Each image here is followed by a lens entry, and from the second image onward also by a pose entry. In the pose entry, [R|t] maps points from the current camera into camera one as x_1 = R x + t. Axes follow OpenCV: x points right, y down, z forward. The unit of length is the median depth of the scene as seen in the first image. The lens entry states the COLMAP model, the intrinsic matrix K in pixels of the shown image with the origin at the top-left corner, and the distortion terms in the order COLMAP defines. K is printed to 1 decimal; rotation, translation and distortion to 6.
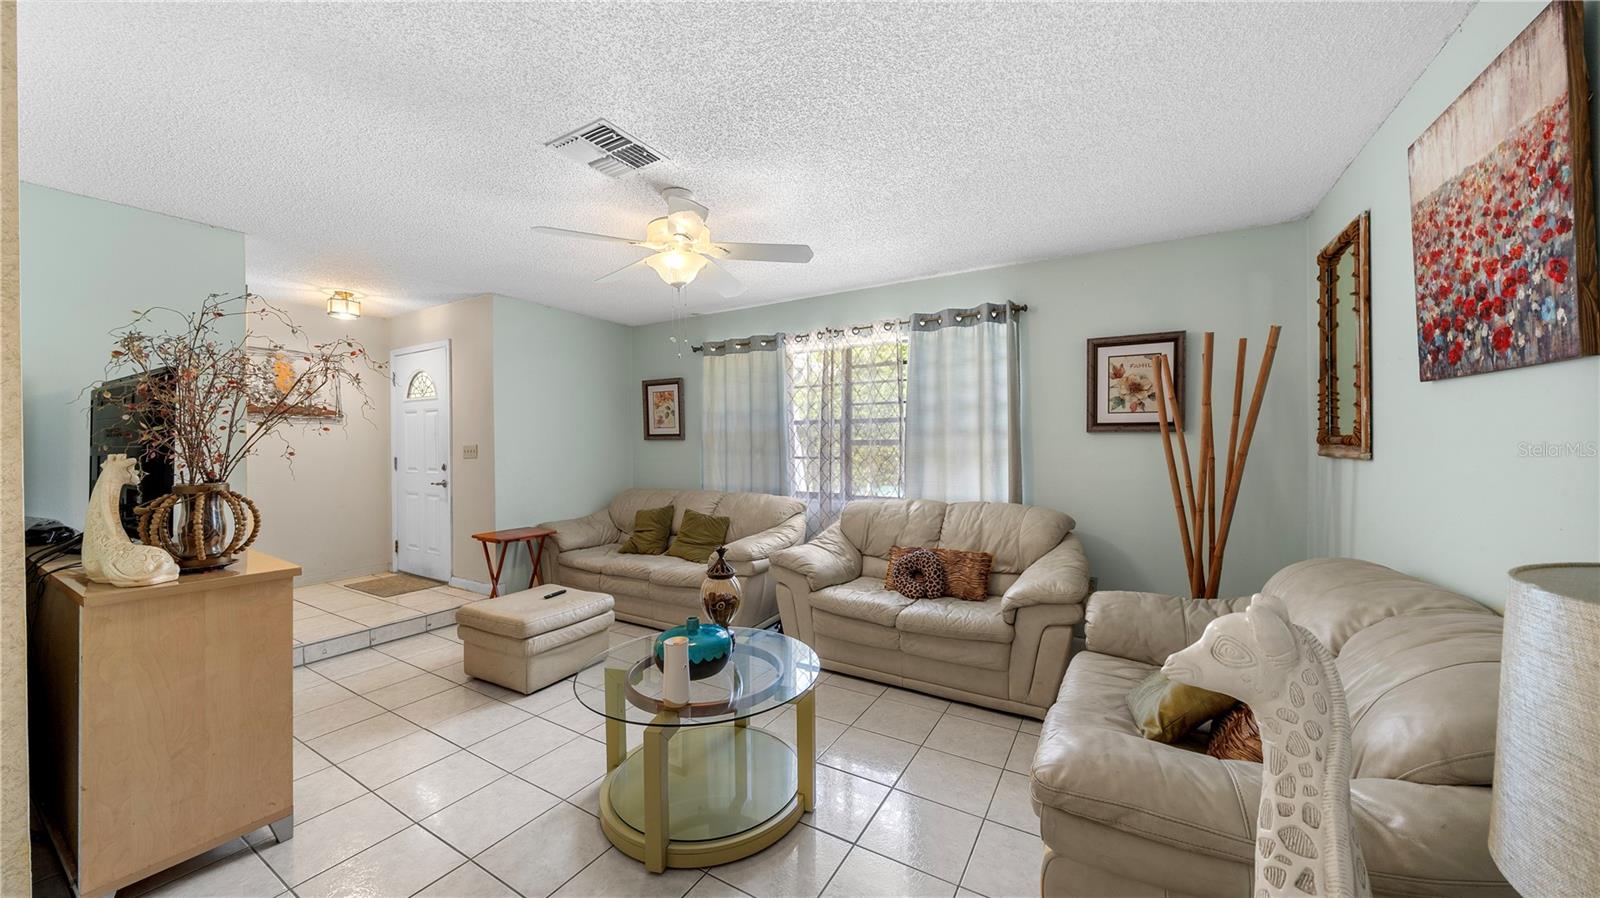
lens RADIAL K [[545.6, 0, 795.9], [0, 545.6, 445.9], [0, 0, 1]] dist [-0.004765, -0.000307]
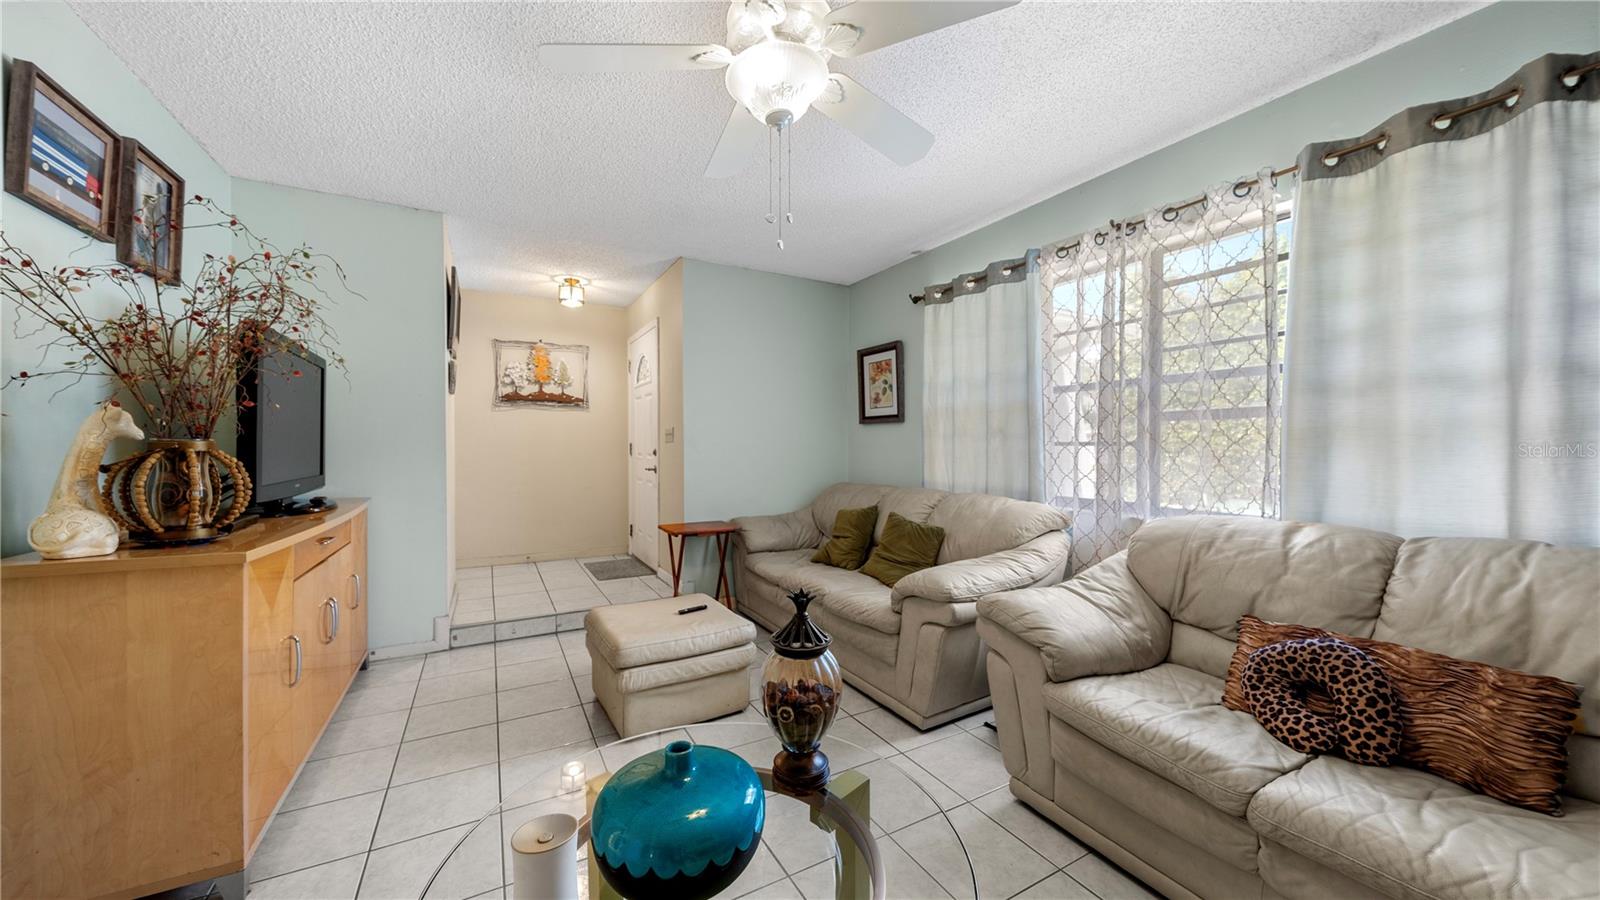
lens RADIAL K [[545.6, 0, 800.4], [0, 545.6, 455.4], [0, 0, 1]] dist [-0.004765, -0.000307]
pose [[0.869813, 0.014717, -0.493162, 0.062636], [-0.008623, 0.999856, 0.014629, 0.033716], [0.493307, -0.008472, 0.869814, 0.346032]]
